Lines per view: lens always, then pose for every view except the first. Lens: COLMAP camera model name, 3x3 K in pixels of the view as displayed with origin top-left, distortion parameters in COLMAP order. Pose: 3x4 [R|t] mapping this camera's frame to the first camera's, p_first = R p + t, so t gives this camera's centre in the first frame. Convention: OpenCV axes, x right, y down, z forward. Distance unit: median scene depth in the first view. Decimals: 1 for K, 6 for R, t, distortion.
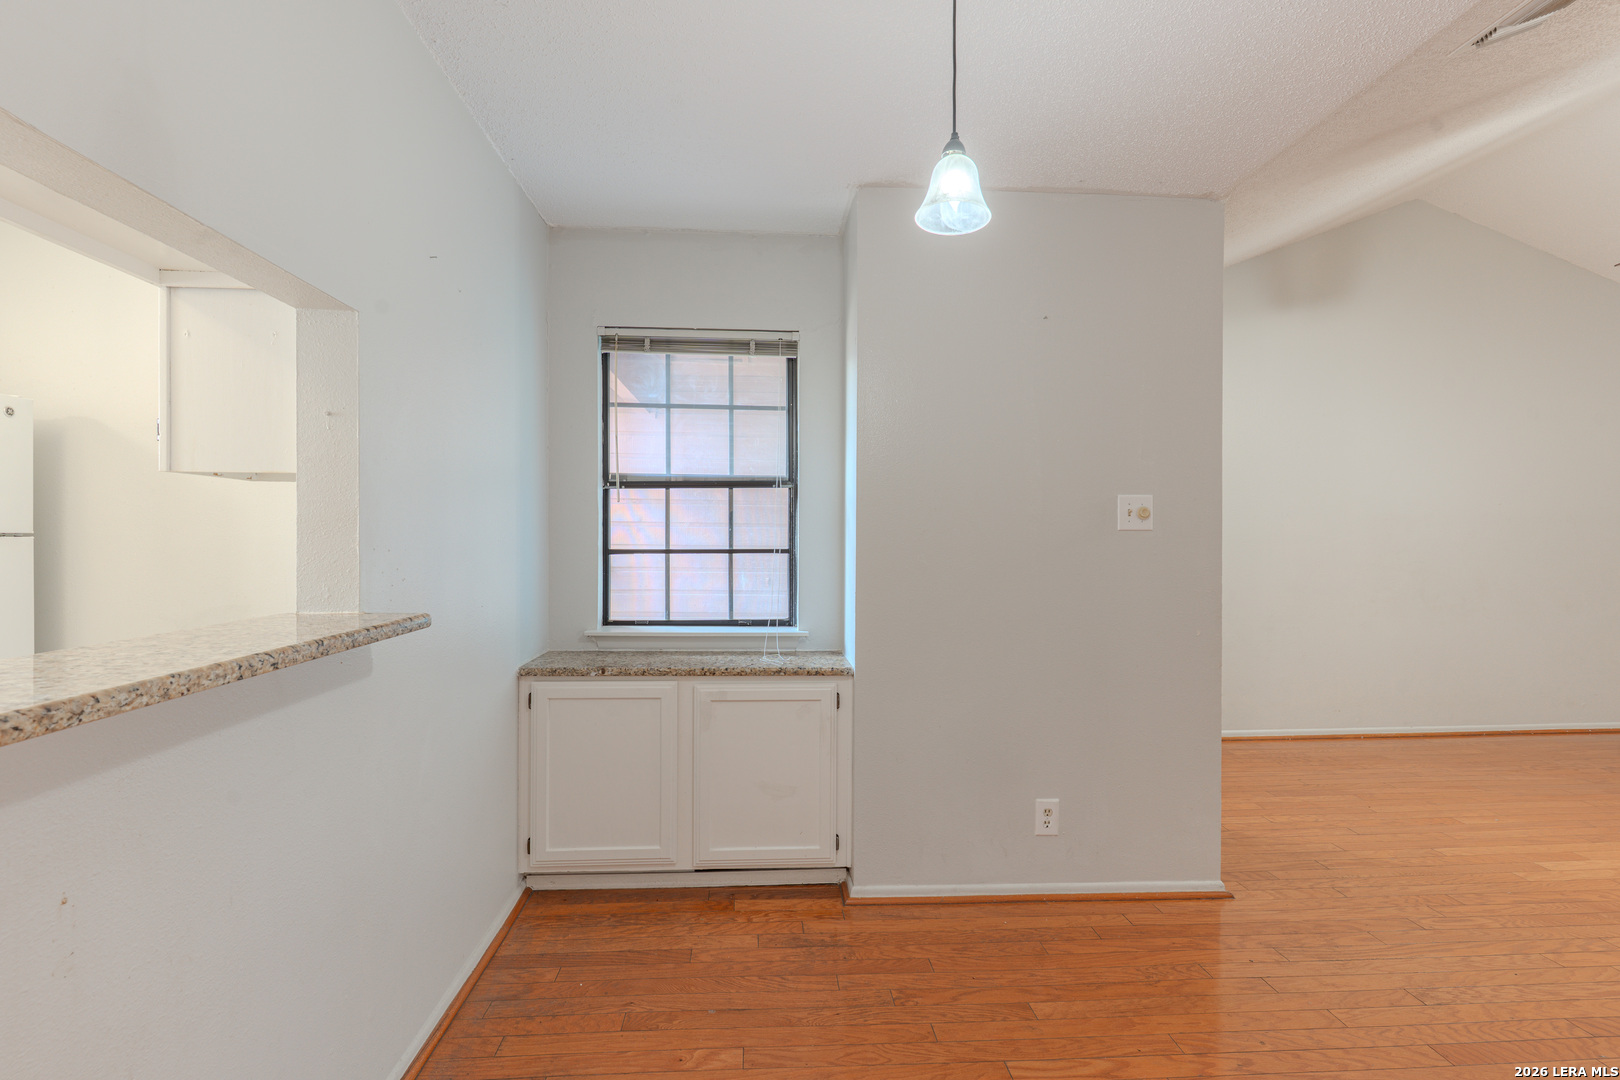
lens RADIAL K [[774.5, 0, 808.6], [0, 774.5, 540.2], [0, 0, 1]] dist [0.003310, -0.000480]
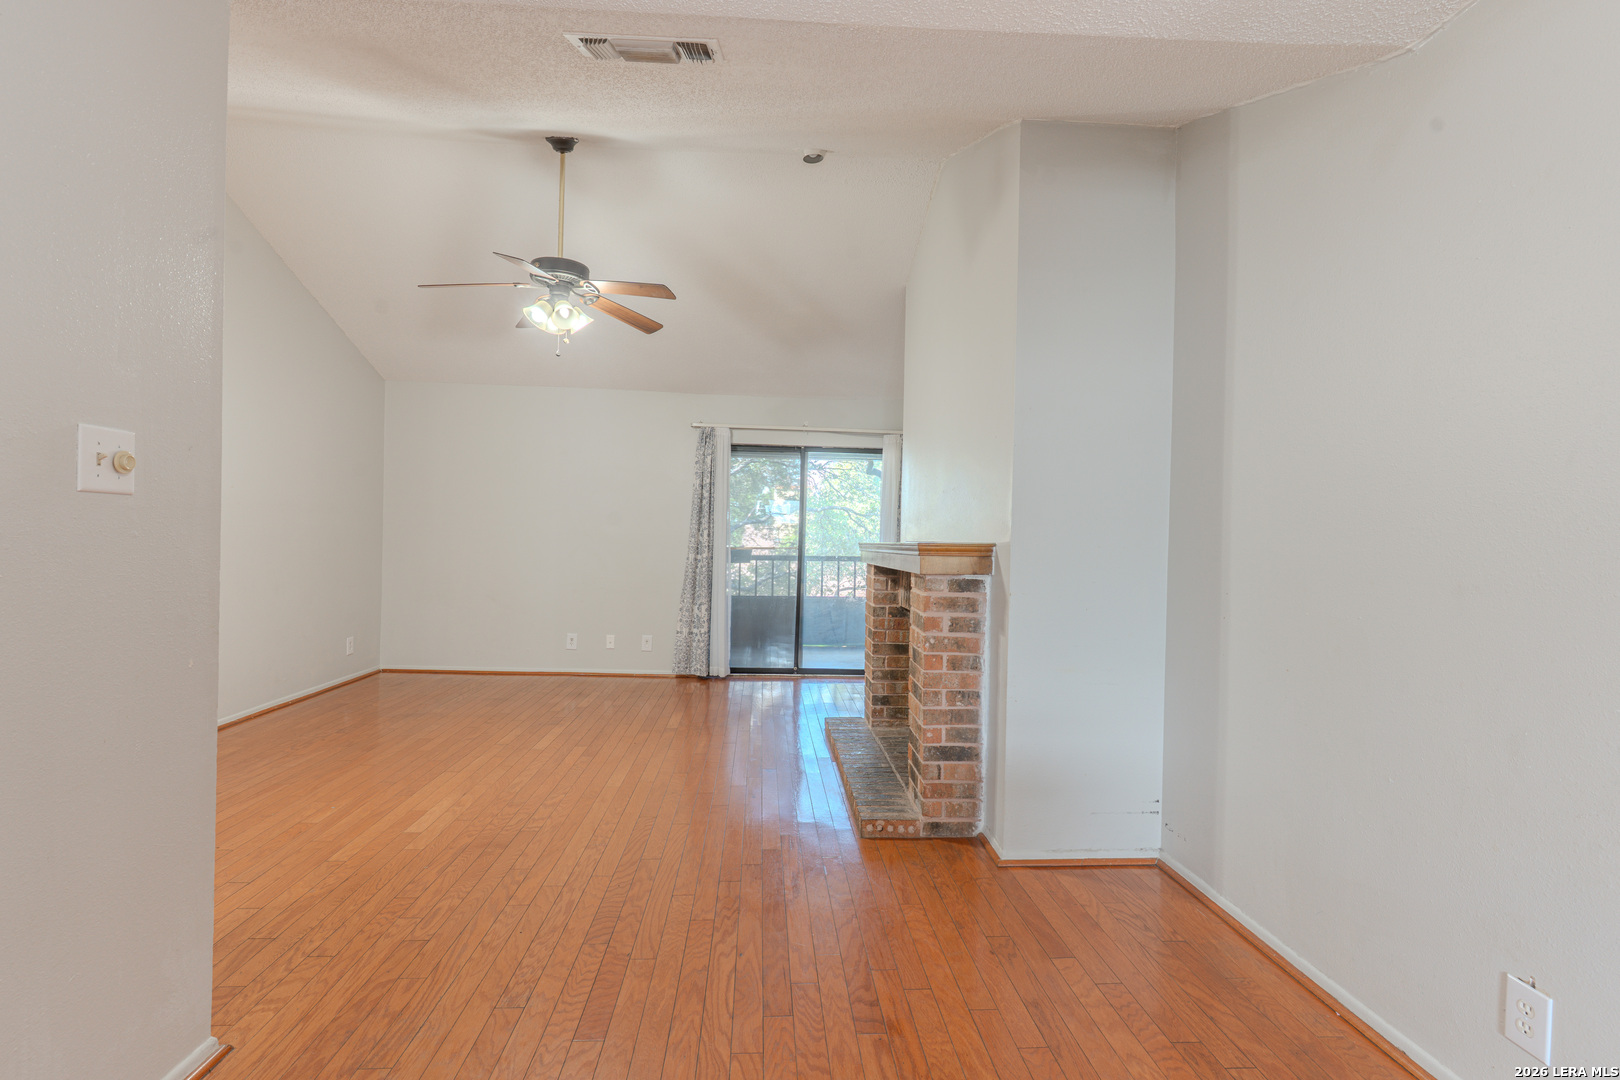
lens RADIAL K [[774.5, 0, 808.6], [0, 774.5, 540.2], [0, 0, 1]] dist [0.003310, -0.000480]
pose [[0.003223, -0.001954, 0.999993, -0.122462], [-0.015243, 0.999882, 0.002003, 0.012319], [-0.999879, -0.015249, 0.003193, 0.510360]]
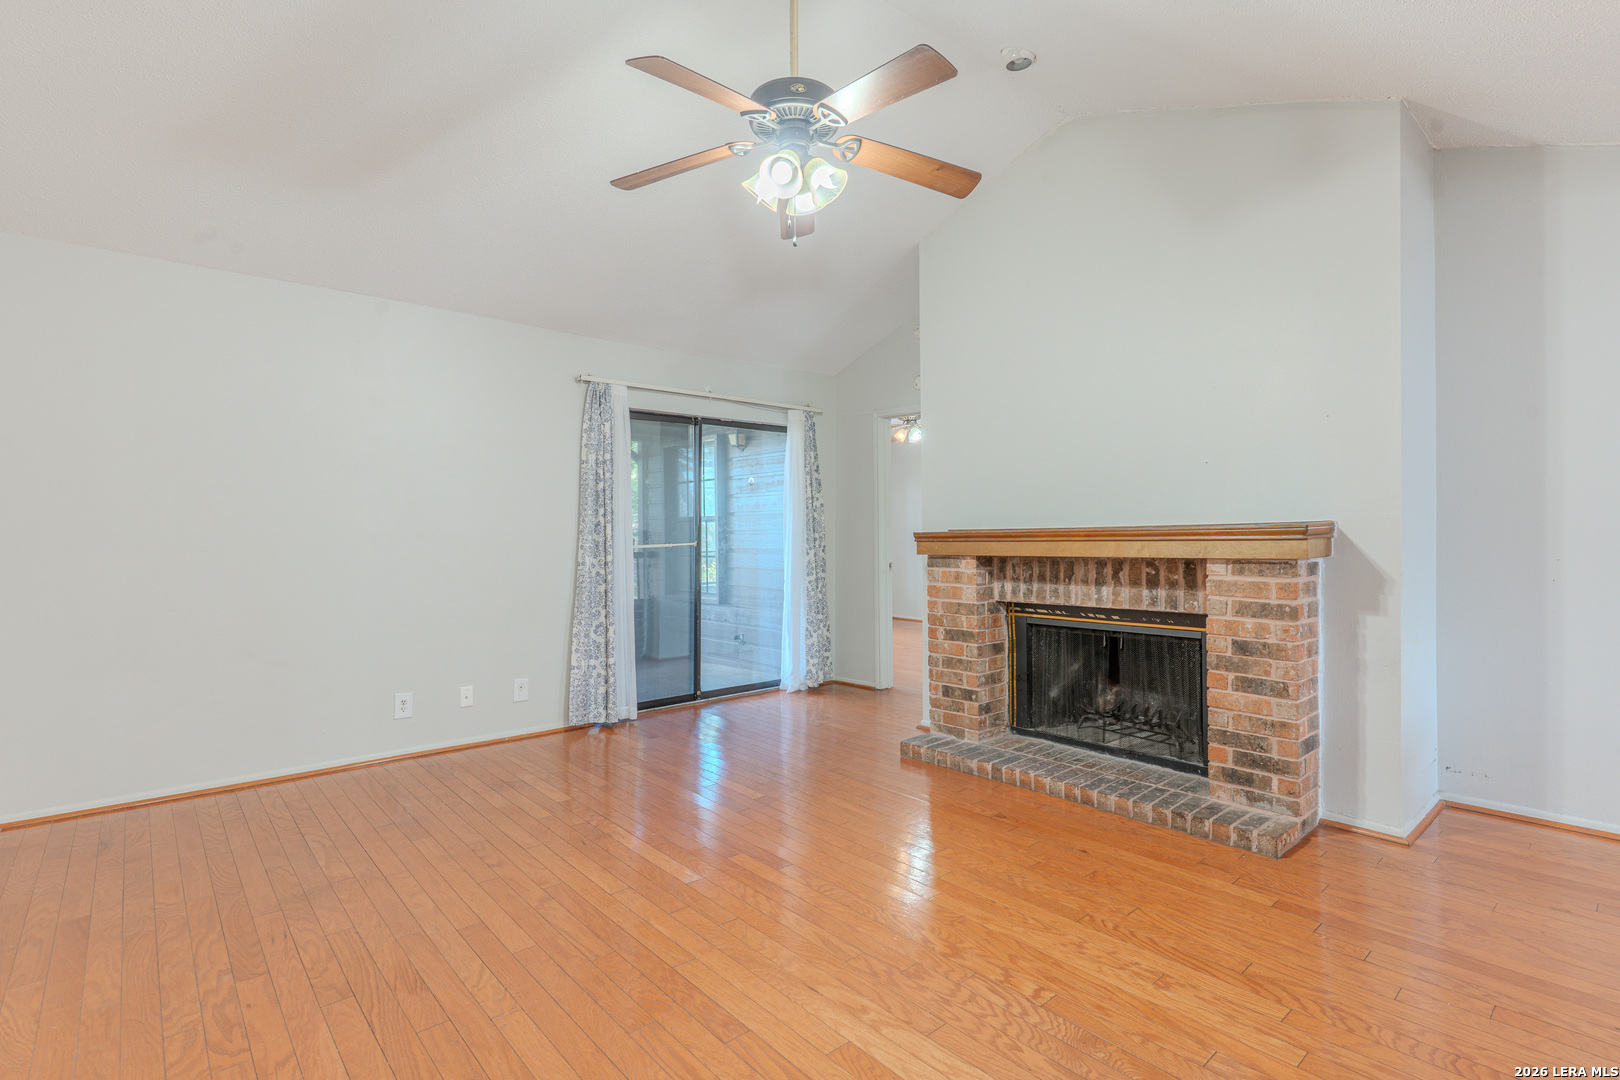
lens RADIAL K [[774.5, 0, 808.6], [0, 774.5, 540.2], [0, 0, 1]] dist [0.003310, -0.000480]
pose [[-0.609869, -0.001101, 0.792501, 0.614966], [0.015700, 0.999786, 0.013471, 0.011635], [-0.792347, 0.020658, -0.609721, 1.562047]]
